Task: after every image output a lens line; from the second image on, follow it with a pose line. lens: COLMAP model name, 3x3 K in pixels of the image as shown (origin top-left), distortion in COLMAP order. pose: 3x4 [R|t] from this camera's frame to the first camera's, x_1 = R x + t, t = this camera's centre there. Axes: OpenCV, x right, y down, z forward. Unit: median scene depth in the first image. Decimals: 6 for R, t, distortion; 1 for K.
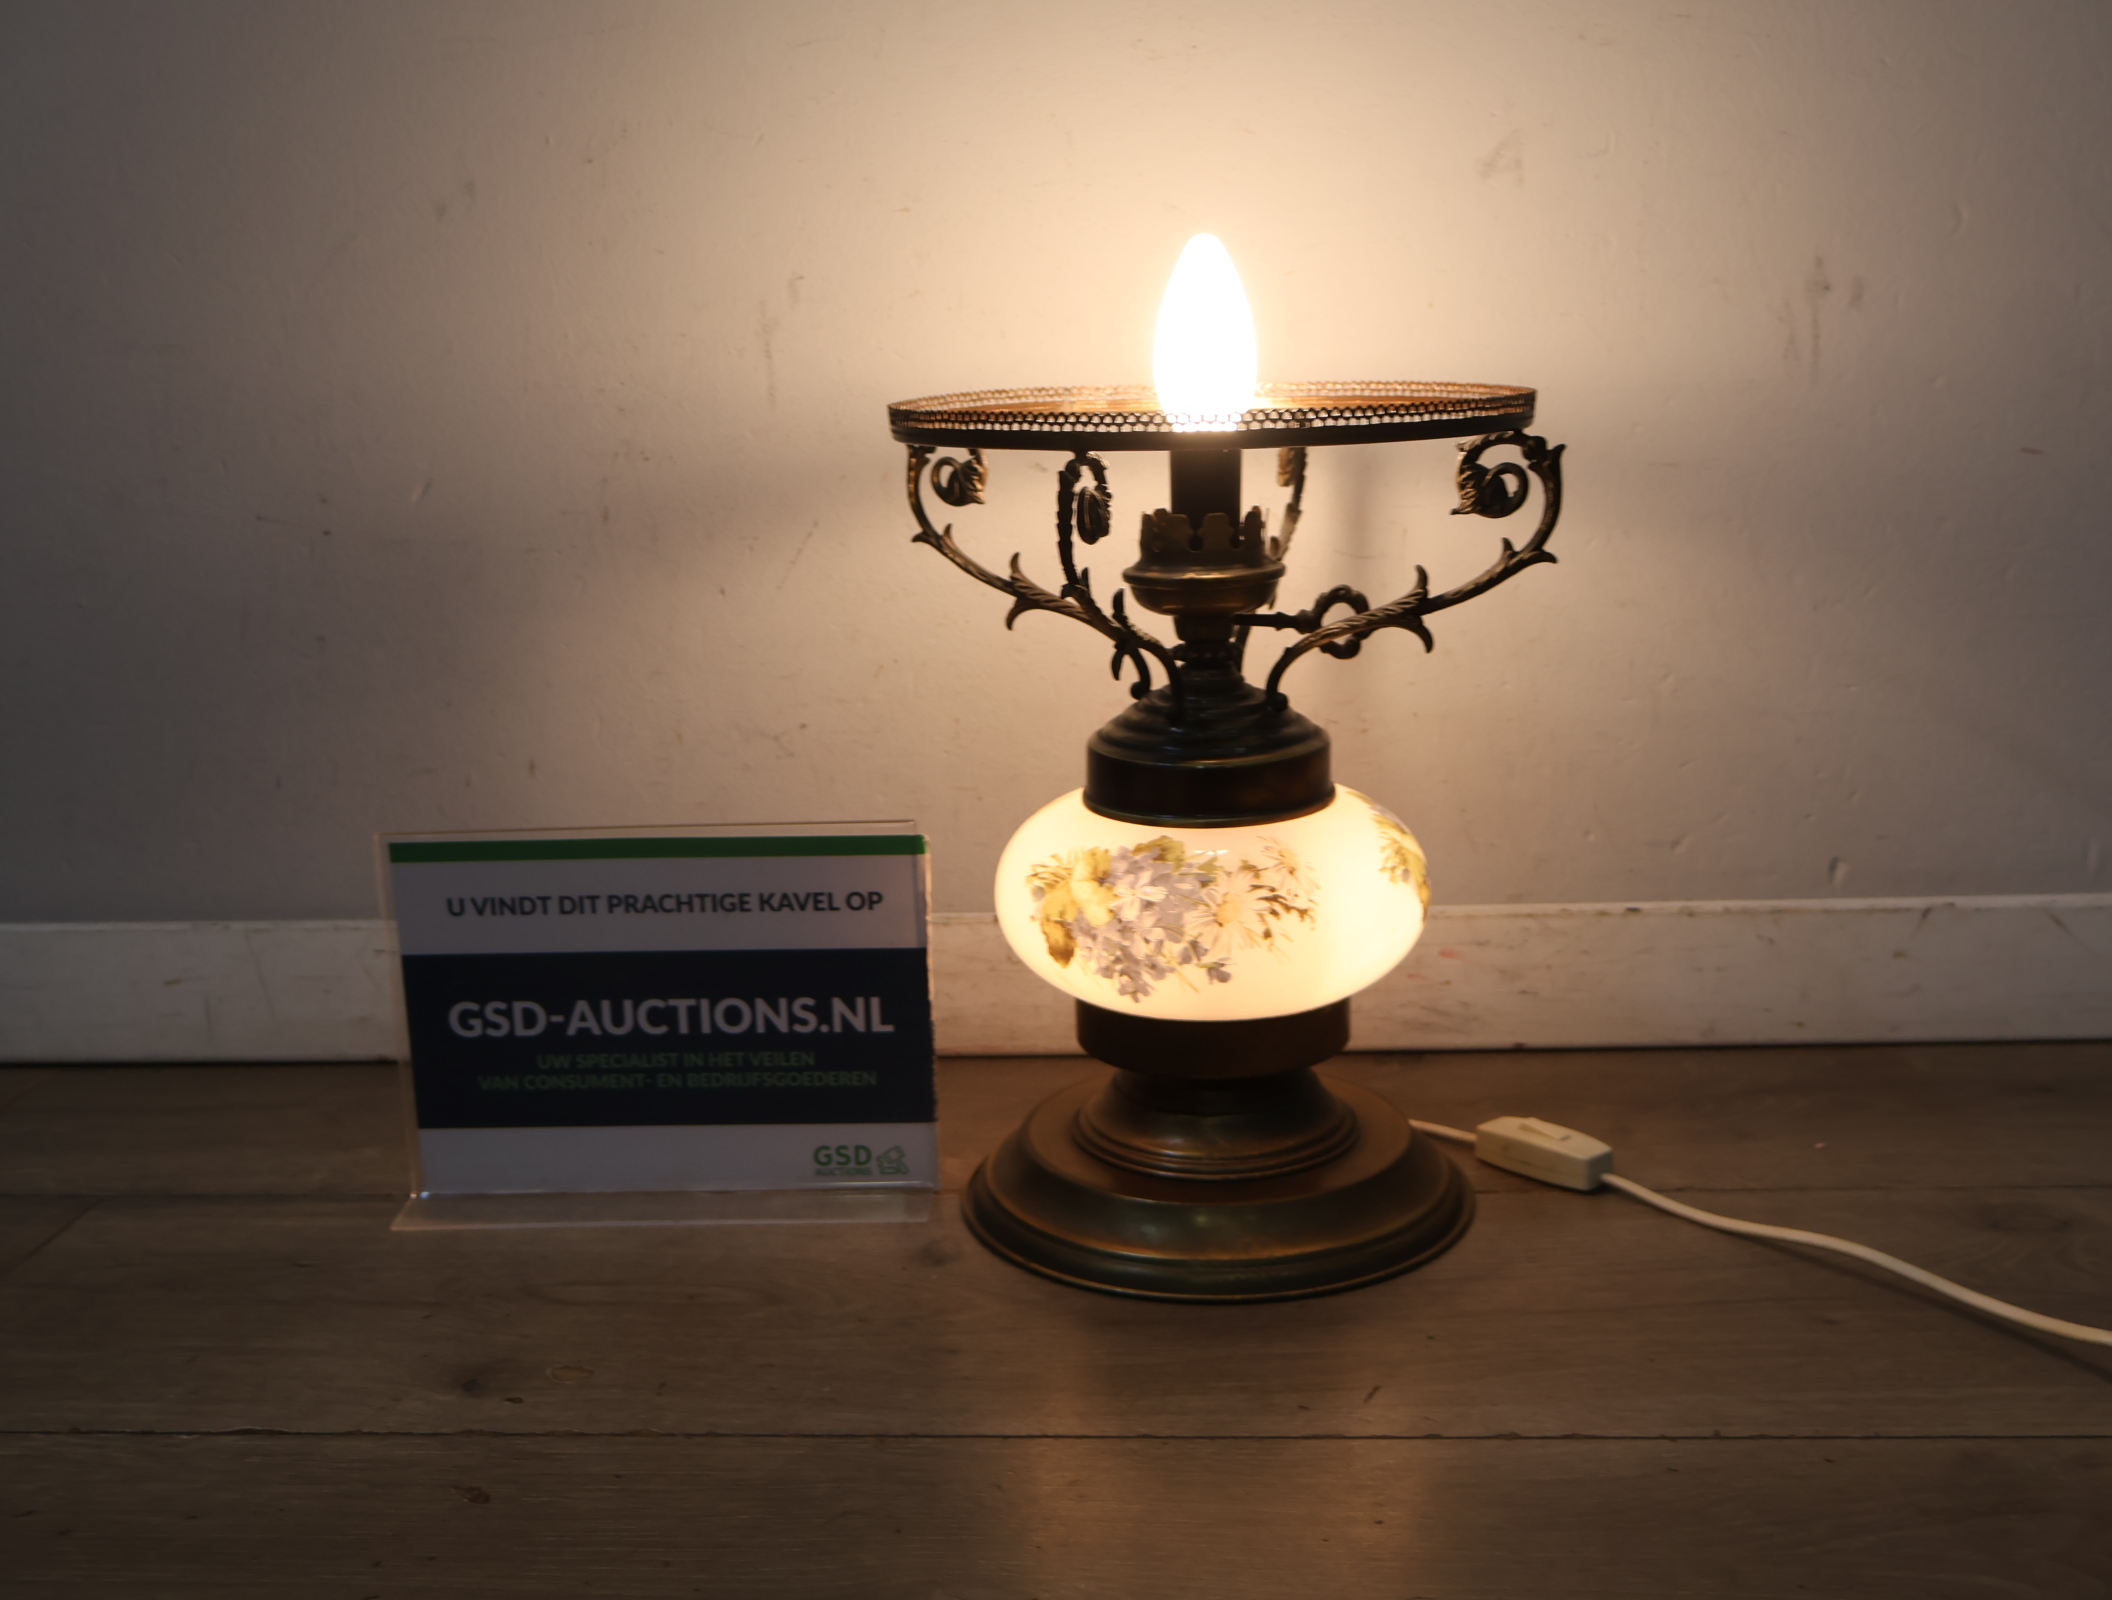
lens RADIAL K [[2086.0, 0, 1063.4], [0, 2086.0, 811.9], [0, 0, 1]] dist [0.004072, 0.000000]
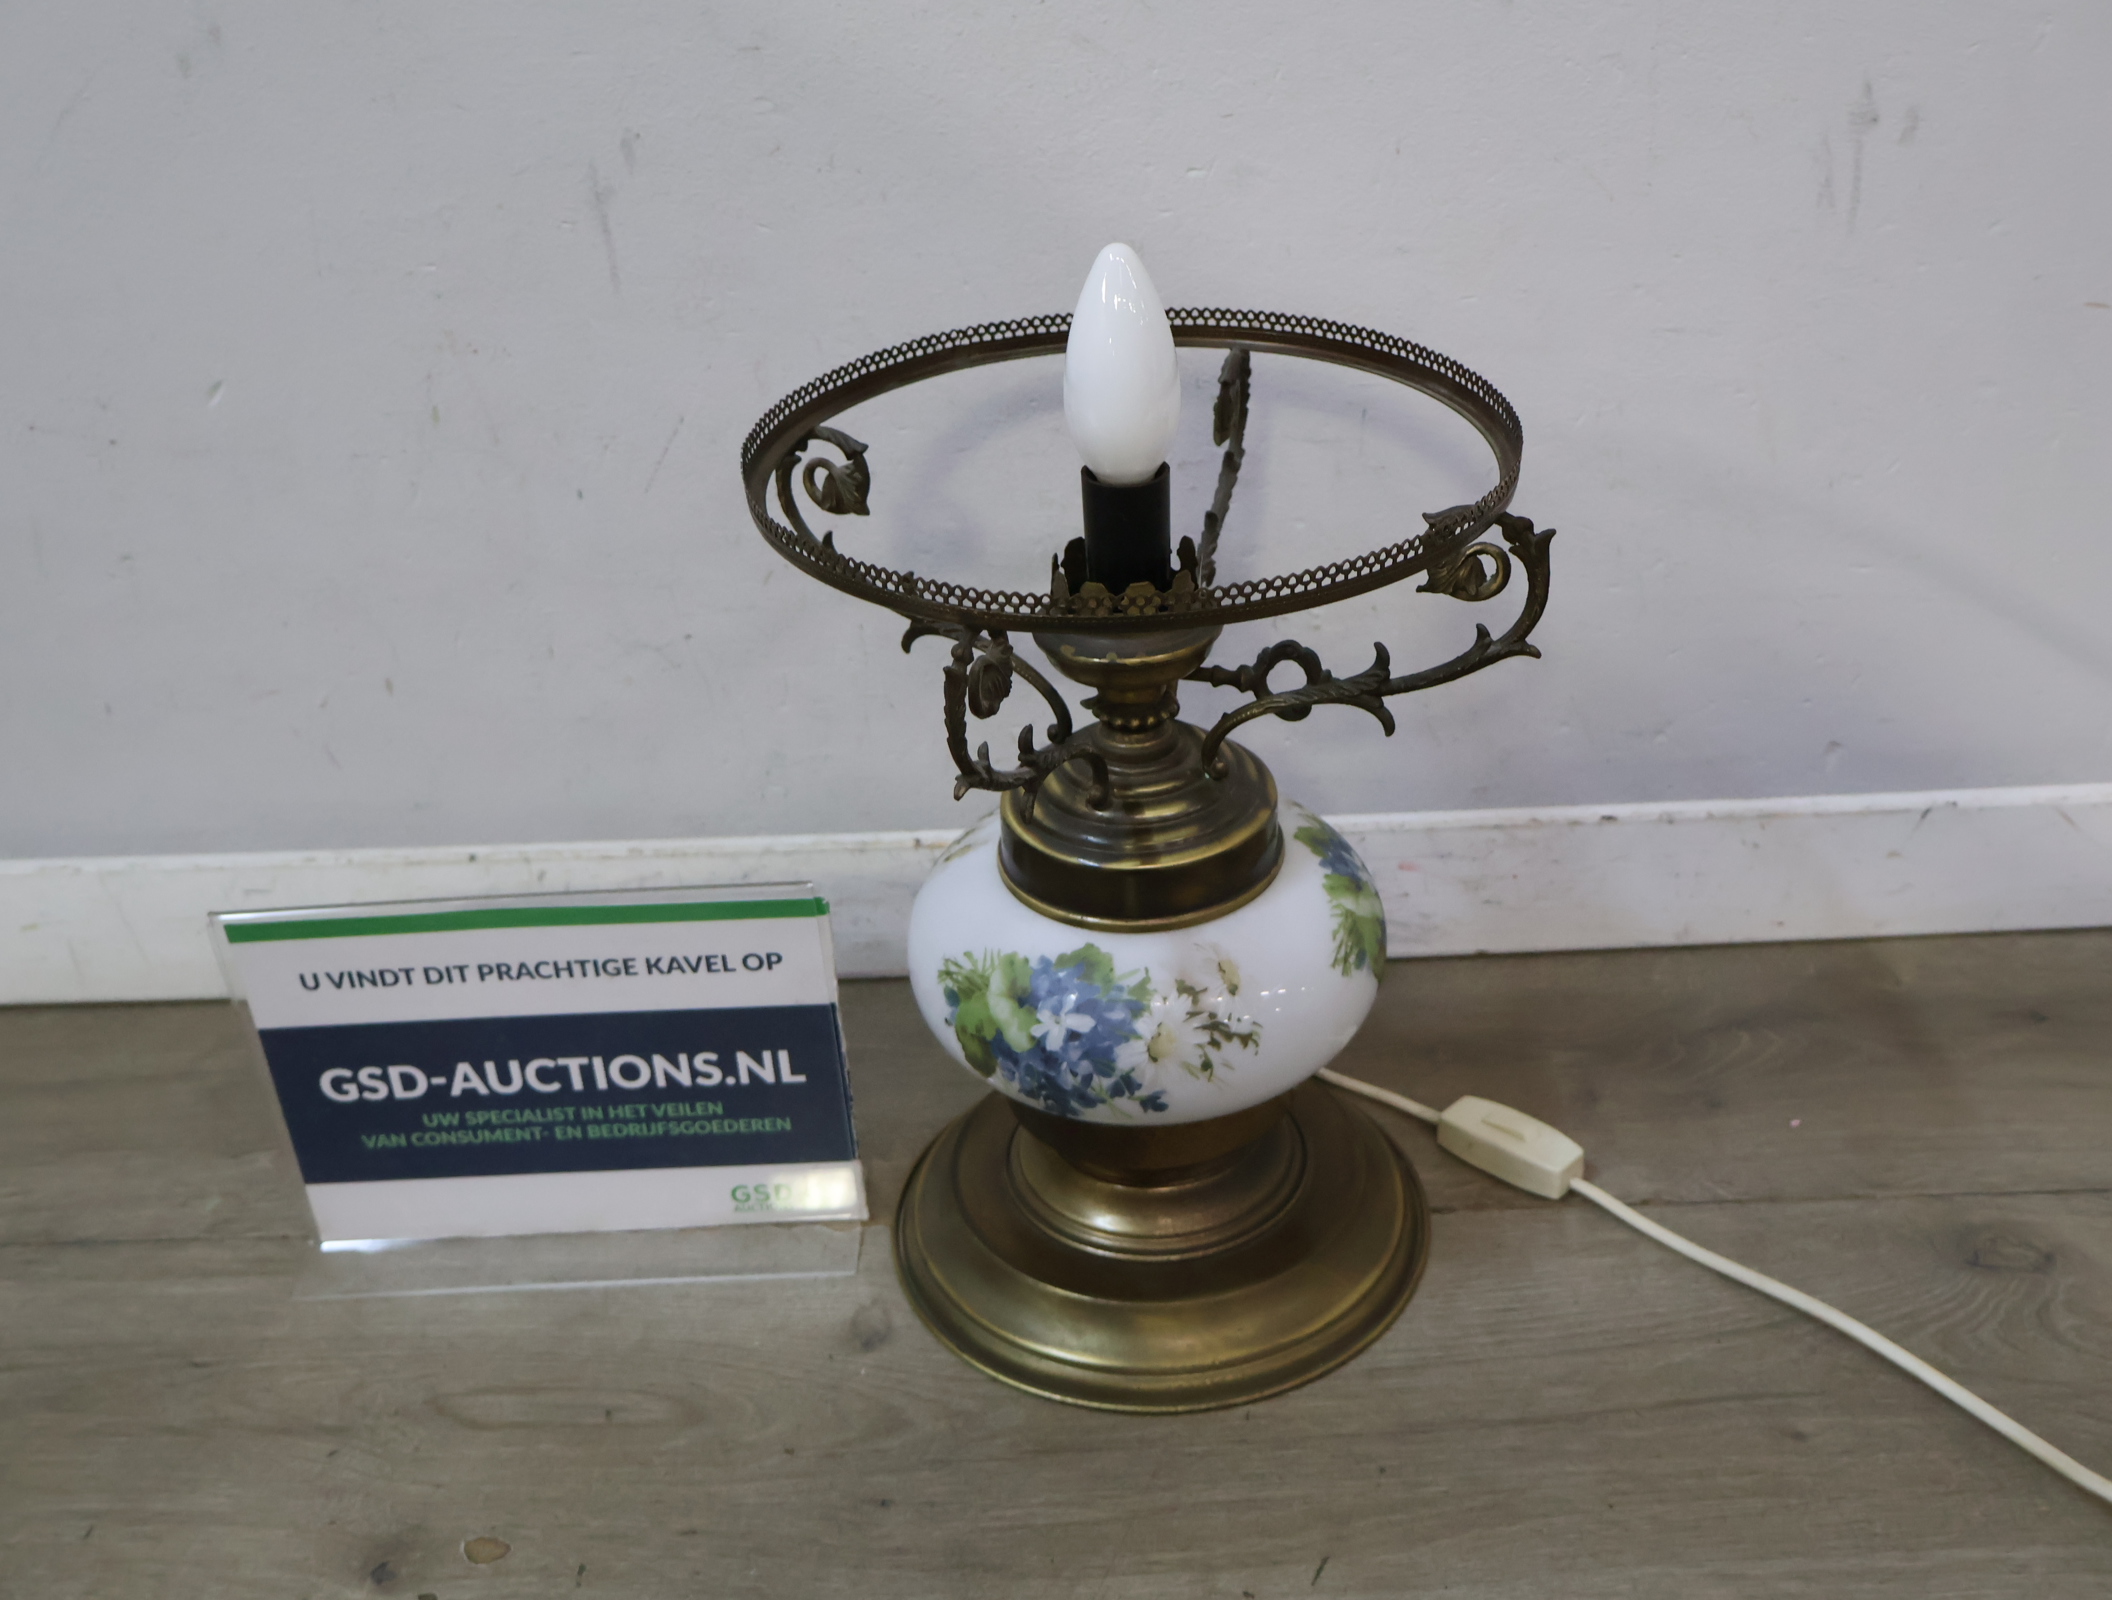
lens RADIAL K [[2086.0, 0, 1055.9], [0, 2086.0, 799.6], [0, 0, 1]] dist [0.004072, 0.000000]
pose [[0.999175, -0.039338, 0.010078, 0.027325], [0.034620, 0.954897, 0.294911, -0.311487], [-0.021225, -0.294319, 0.955471, 0.168337]]
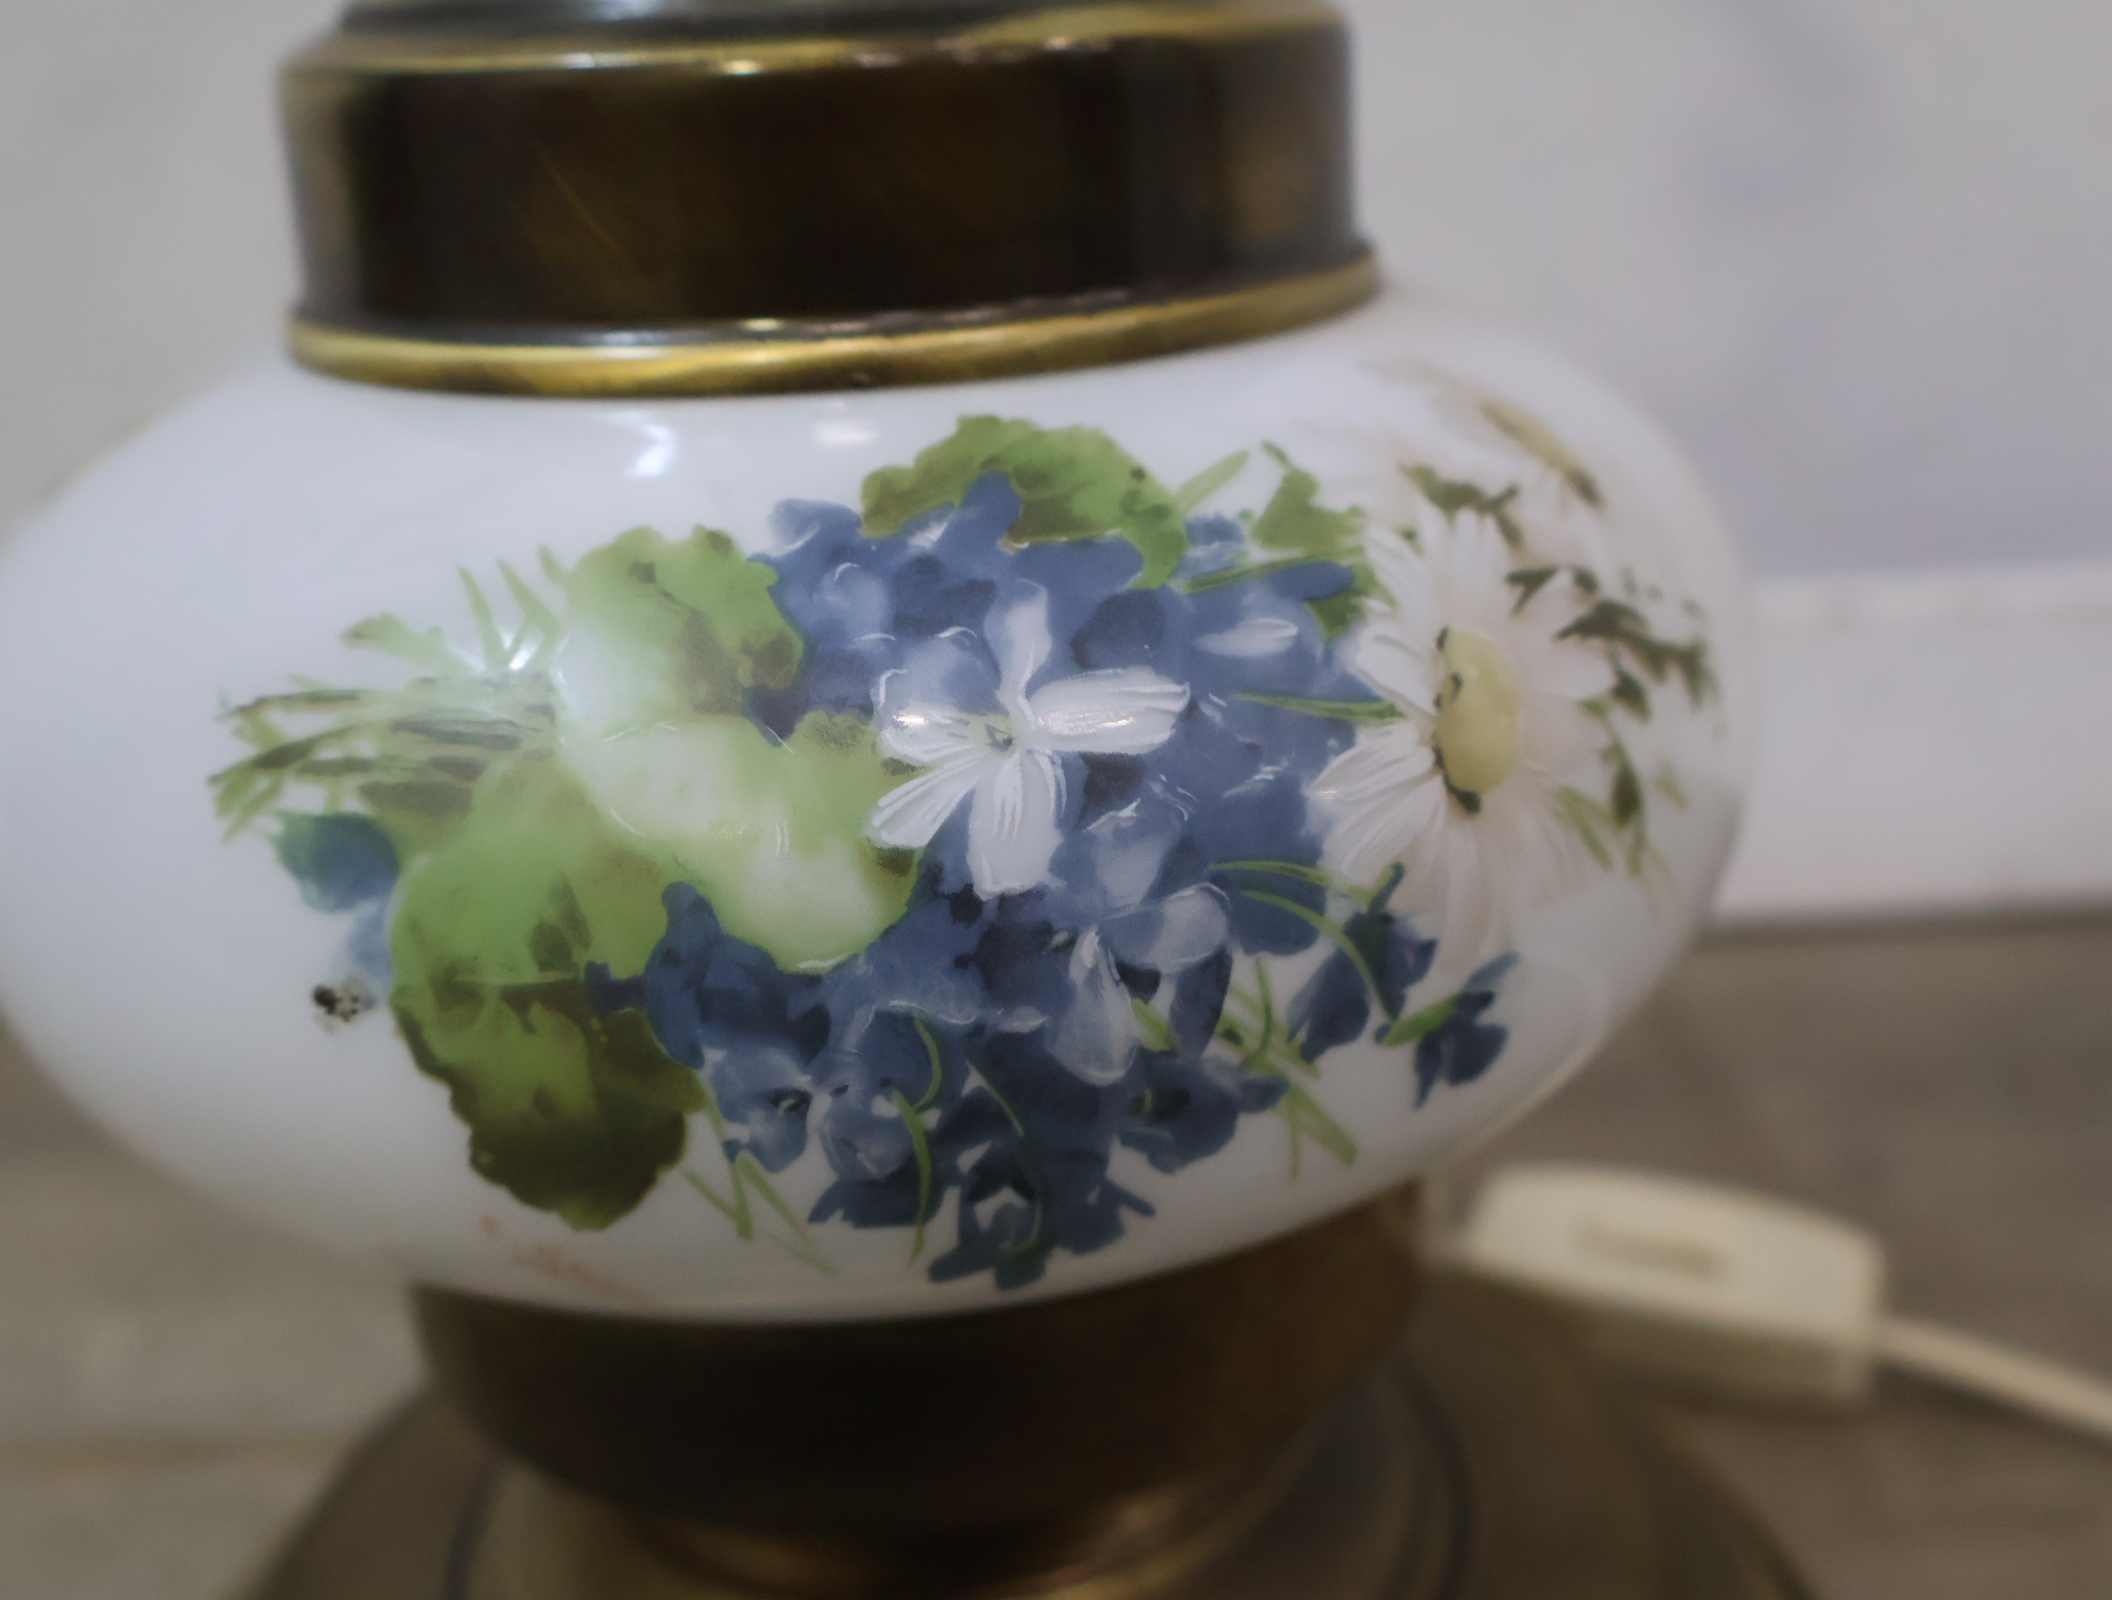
lens RADIAL K [[2086.0, 0, 1060.5], [0, 2086.0, 791.4], [0, 0, 1]] dist [0.004072, 0.000000]
pose [[0.810635, -0.211338, 0.546083, -0.058109], [0.164115, 0.977219, 0.134570, 0.020652], [-0.562082, -0.019467, 0.826852, 0.838788]]
